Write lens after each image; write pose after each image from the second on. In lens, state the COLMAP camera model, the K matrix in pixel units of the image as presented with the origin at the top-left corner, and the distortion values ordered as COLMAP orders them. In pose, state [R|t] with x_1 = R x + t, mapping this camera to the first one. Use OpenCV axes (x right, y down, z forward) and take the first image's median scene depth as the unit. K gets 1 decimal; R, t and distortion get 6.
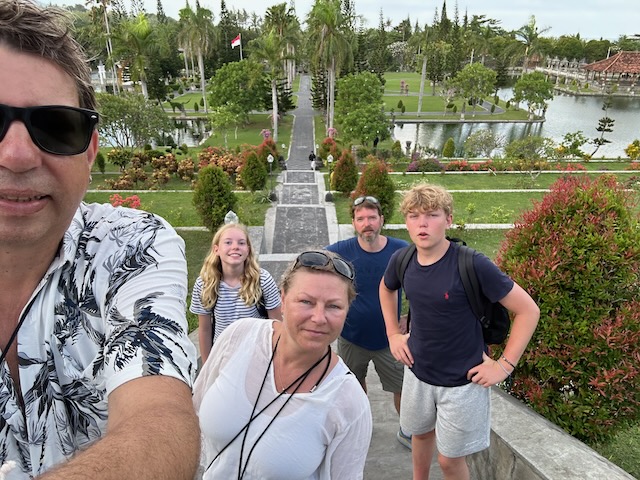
lens RADIAL K [[433.2, 0, 320.0], [0, 433.2, 240.0], [0, 0, 1]] dist [-0.001778, -0.093079]
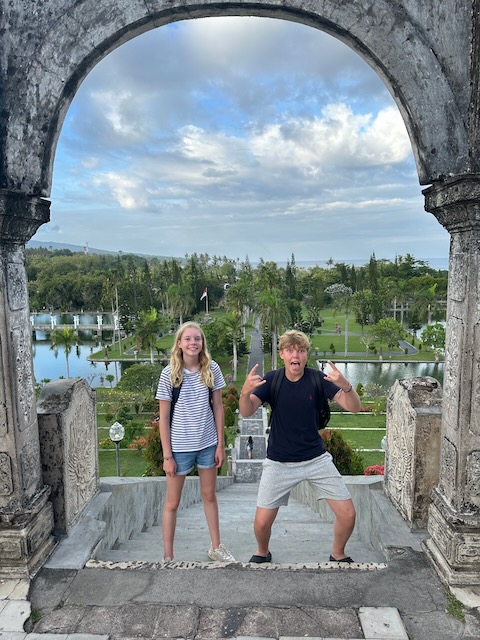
lens RADIAL K [[456.2, 0, 240.0], [0, 456.2, 320.0], [0, 0, 1]] dist [0.135652, -0.170487]
pose [[0.997190, -0.010137, -0.074219, 0.018142], [-0.011740, 0.957408, -0.288499, 0.005212], [0.073982, 0.288560, 0.954599, -0.365353]]
